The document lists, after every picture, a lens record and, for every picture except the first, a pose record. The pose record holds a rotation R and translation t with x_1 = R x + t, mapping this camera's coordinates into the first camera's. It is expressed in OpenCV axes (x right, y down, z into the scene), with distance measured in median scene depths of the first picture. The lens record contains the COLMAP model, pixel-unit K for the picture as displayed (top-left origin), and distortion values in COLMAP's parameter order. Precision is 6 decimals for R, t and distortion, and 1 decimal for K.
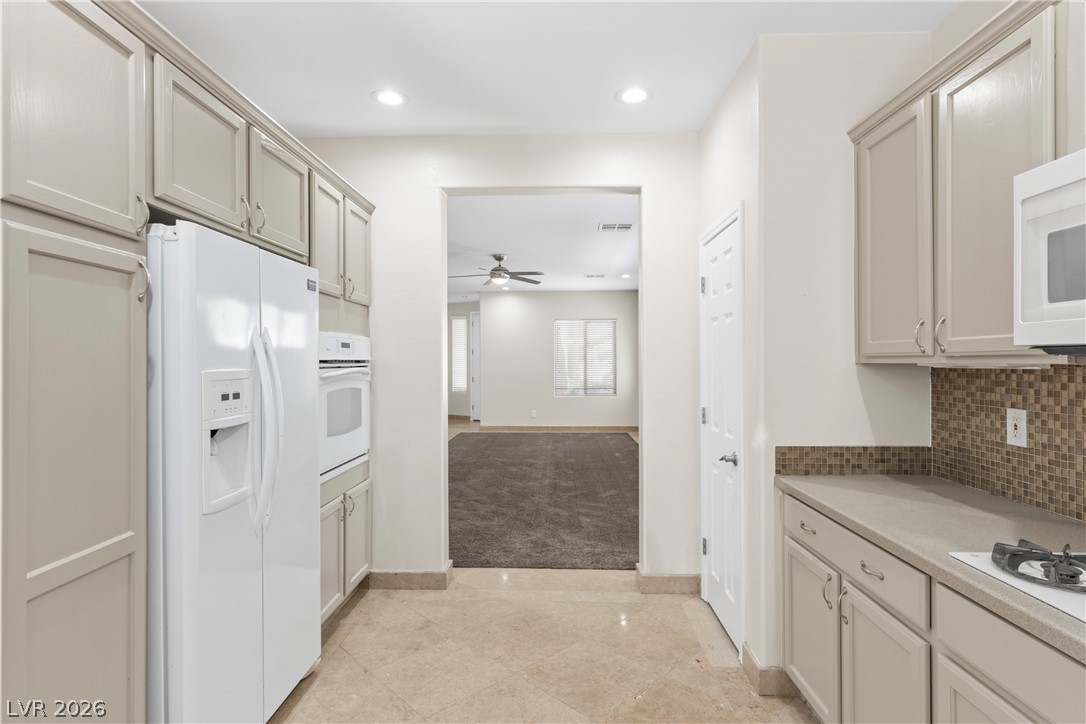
lens RADIAL K [[564.4, 0, 543.2], [0, 564.4, 358.8], [0, 0, 1]] dist [0.000771, 0.002811]
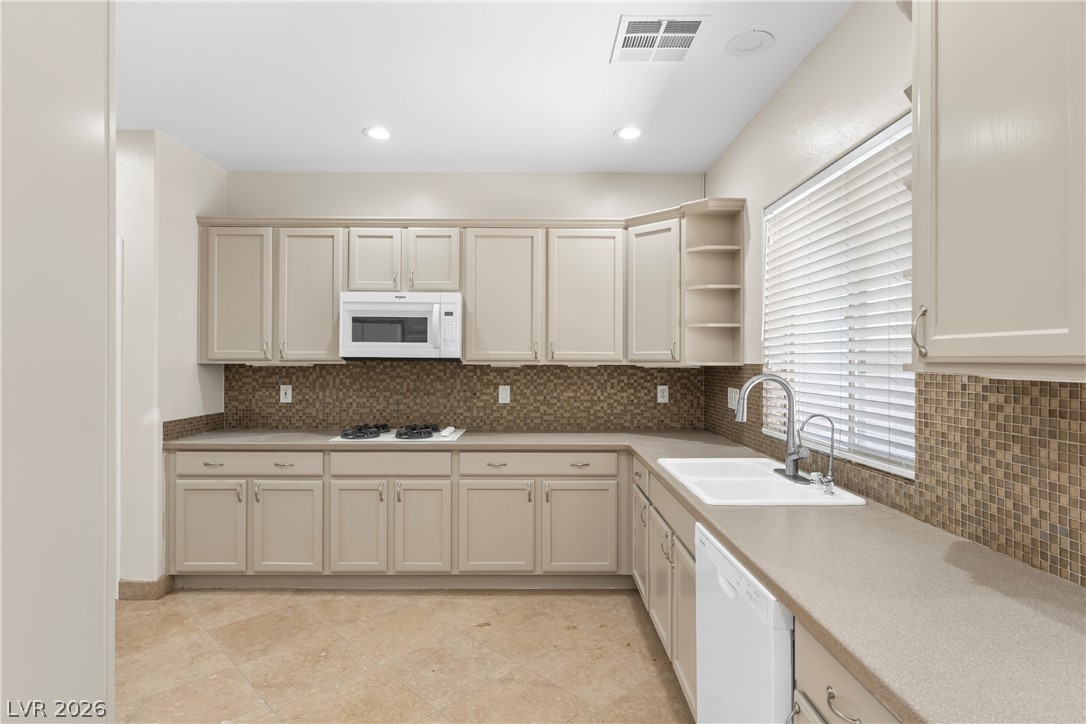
lens RADIAL K [[564.4, 0, 545.2], [0, 564.4, 355.7], [0, 0, 1]] dist [0.000771, 0.002811]
pose [[-0.031730, 0.011024, 0.999436, -0.925938], [-0.007182, 0.999911, -0.011257, -0.003427], [-0.999471, -0.007535, -0.031648, 0.069988]]
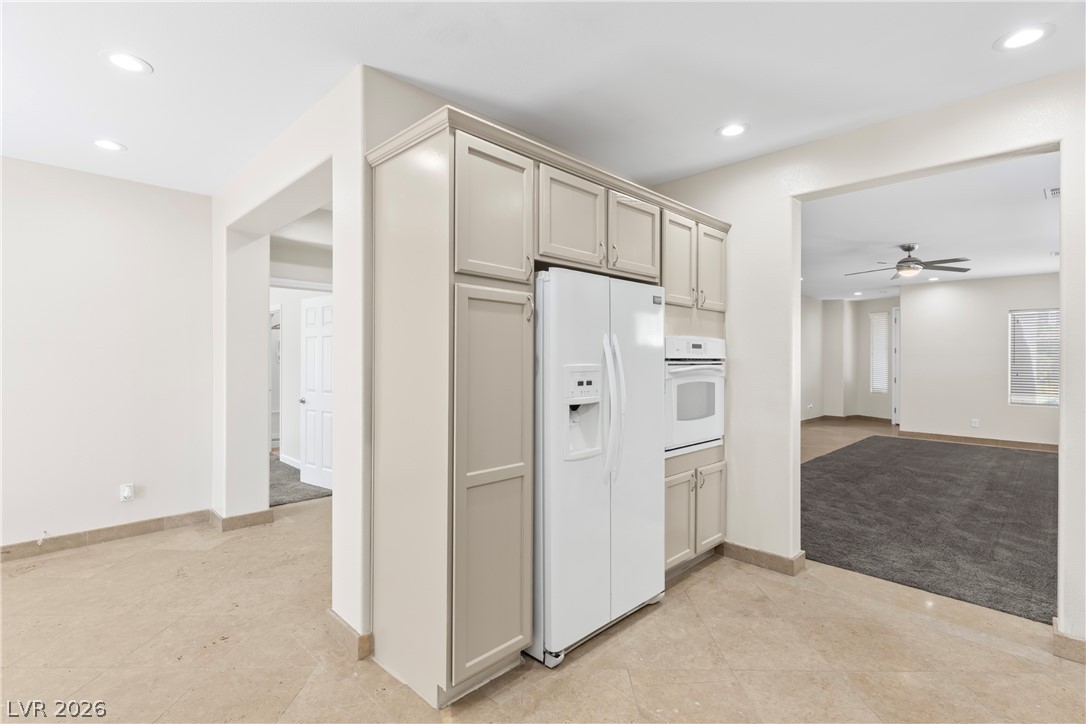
lens RADIAL K [[511.4, 0, 549.8], [0, 511.4, 360.5], [0, 0, 1]] dist [0.004664, 0.000167]
pose [[0.728141, 0.008346, -0.685377, 0.191386], [-0.004232, 0.999962, 0.007681, -0.000923], [0.685414, -0.002693, 0.728148, -0.012731]]
